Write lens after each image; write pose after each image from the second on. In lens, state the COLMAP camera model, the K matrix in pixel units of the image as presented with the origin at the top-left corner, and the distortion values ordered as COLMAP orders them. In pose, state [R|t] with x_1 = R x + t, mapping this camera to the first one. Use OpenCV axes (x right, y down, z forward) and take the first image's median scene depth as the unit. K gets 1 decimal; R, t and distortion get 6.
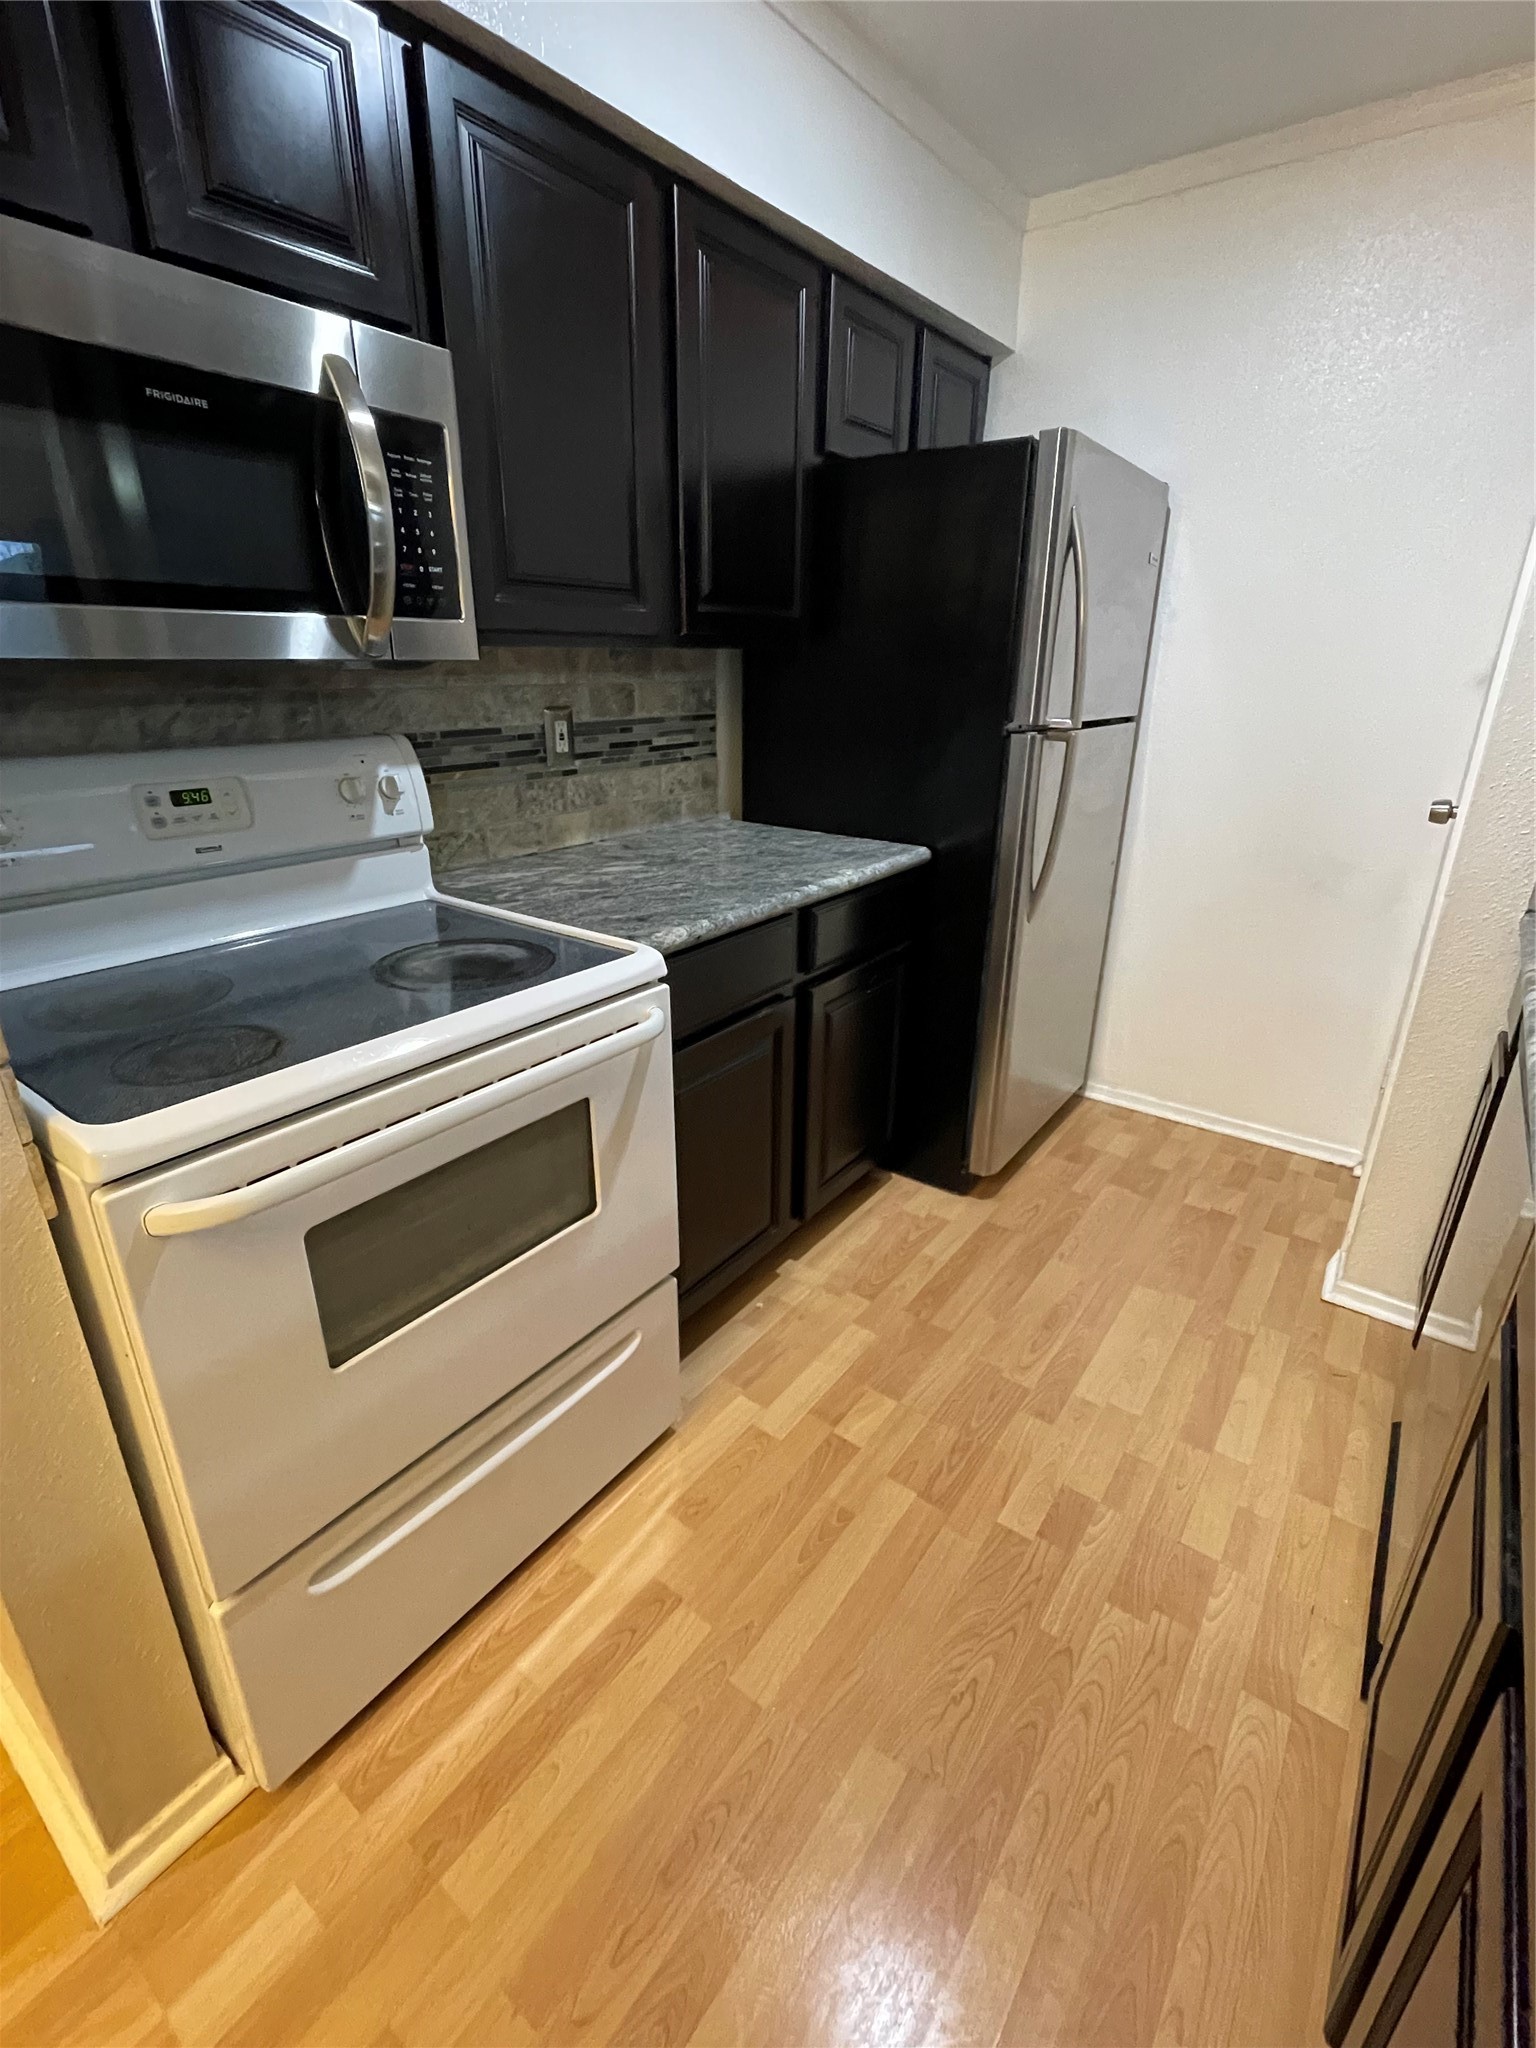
lens RADIAL K [[927.9, 0, 770.0], [0, 927.9, 1009.3], [0, 0, 1]] dist [0.000297, 0.001118]
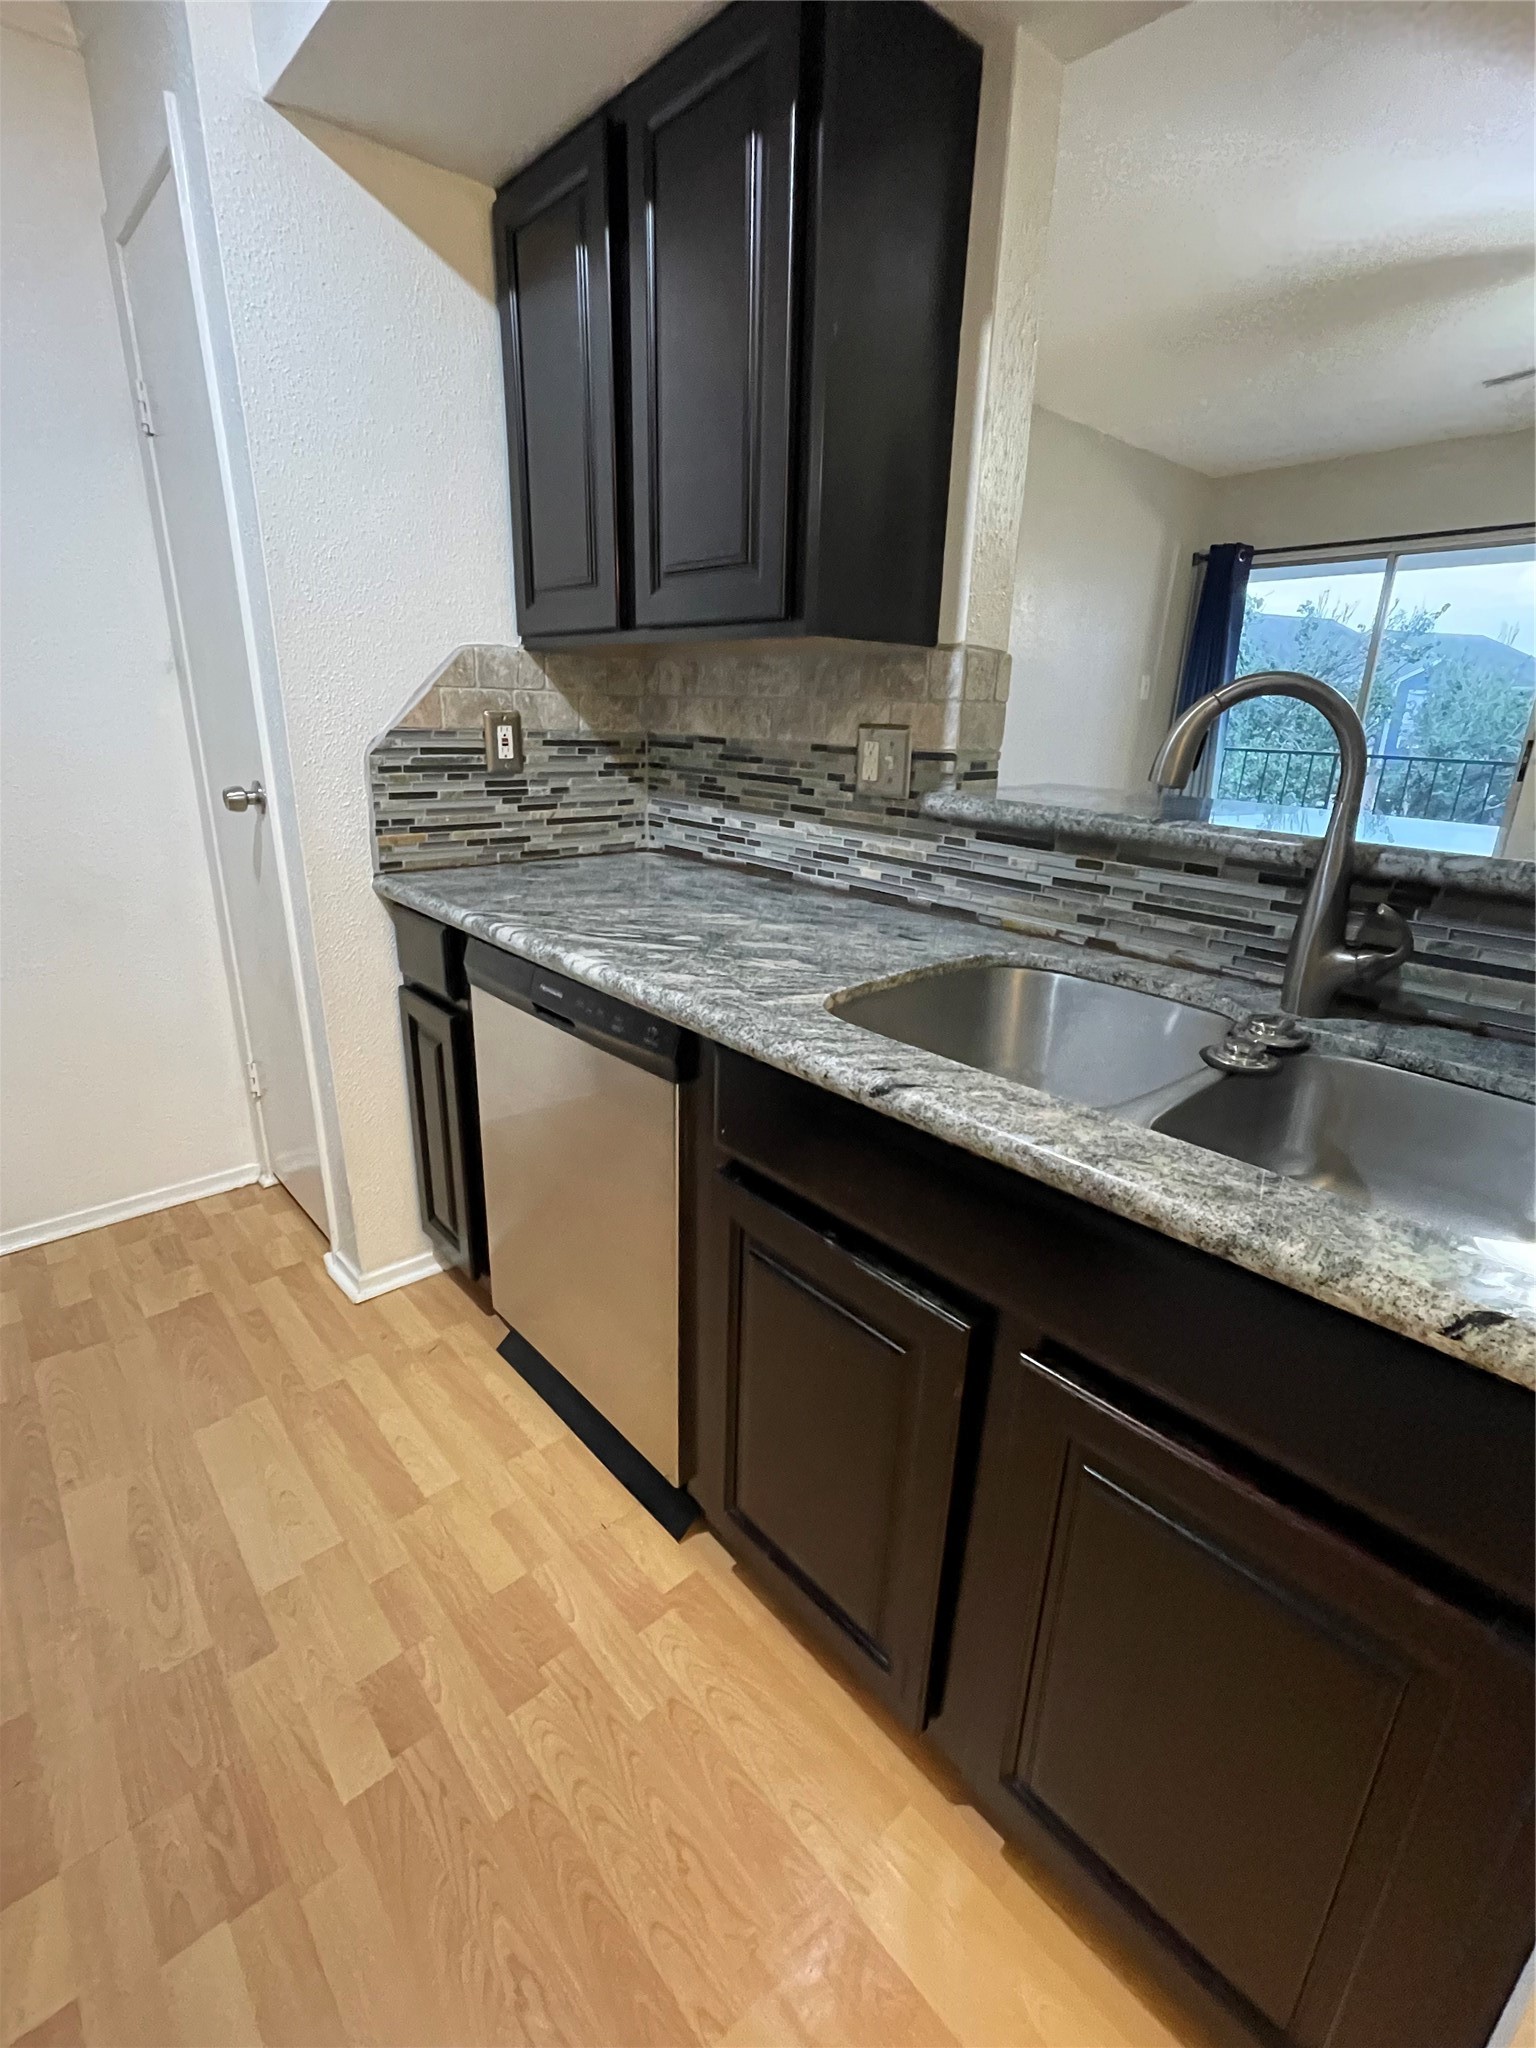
lens RADIAL K [[927.9, 0, 770.9], [0, 927.9, 1020.8], [0, 0, 1]] dist [0.000297, 0.001118]
pose [[0.206311, -0.321776, 0.924065, -0.132205], [0.325480, 0.913172, 0.245314, -0.061235], [-0.922767, 0.250154, 0.293129, 0.278440]]
